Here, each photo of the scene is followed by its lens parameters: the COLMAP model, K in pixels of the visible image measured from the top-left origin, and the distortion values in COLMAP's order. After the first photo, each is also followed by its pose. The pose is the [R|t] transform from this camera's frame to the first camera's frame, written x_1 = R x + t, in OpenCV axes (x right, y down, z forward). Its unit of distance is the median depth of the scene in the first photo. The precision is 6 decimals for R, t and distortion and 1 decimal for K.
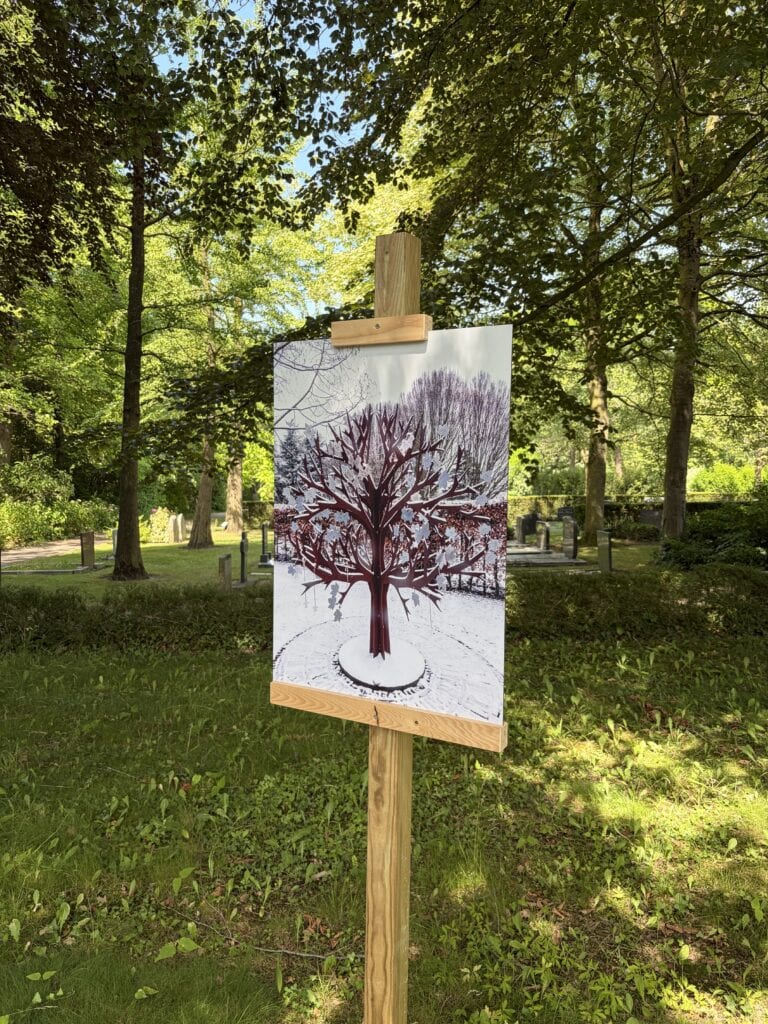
lens RADIAL K [[767.6, 0, 384.3], [0, 767.6, 511.1], [0, 0, 1]] dist [0.018713, -0.030942]
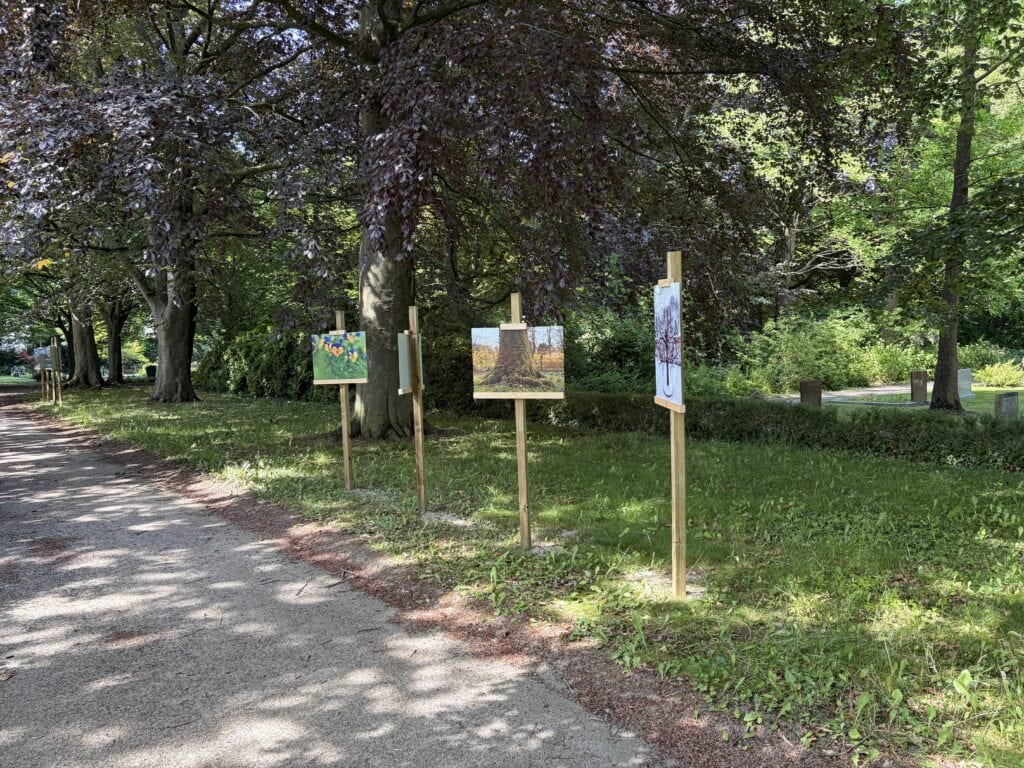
lens RADIAL K [[767.6, 0, 512.0], [0, 767.6, 384.2], [0, 0, 1]] dist [0.018713, -0.030942]
pose [[0.568117, 0.036484, -0.822138, 0.461089], [-0.006059, 0.999175, 0.040154, 0.010899], [0.822925, -0.017831, 0.567870, -0.278516]]
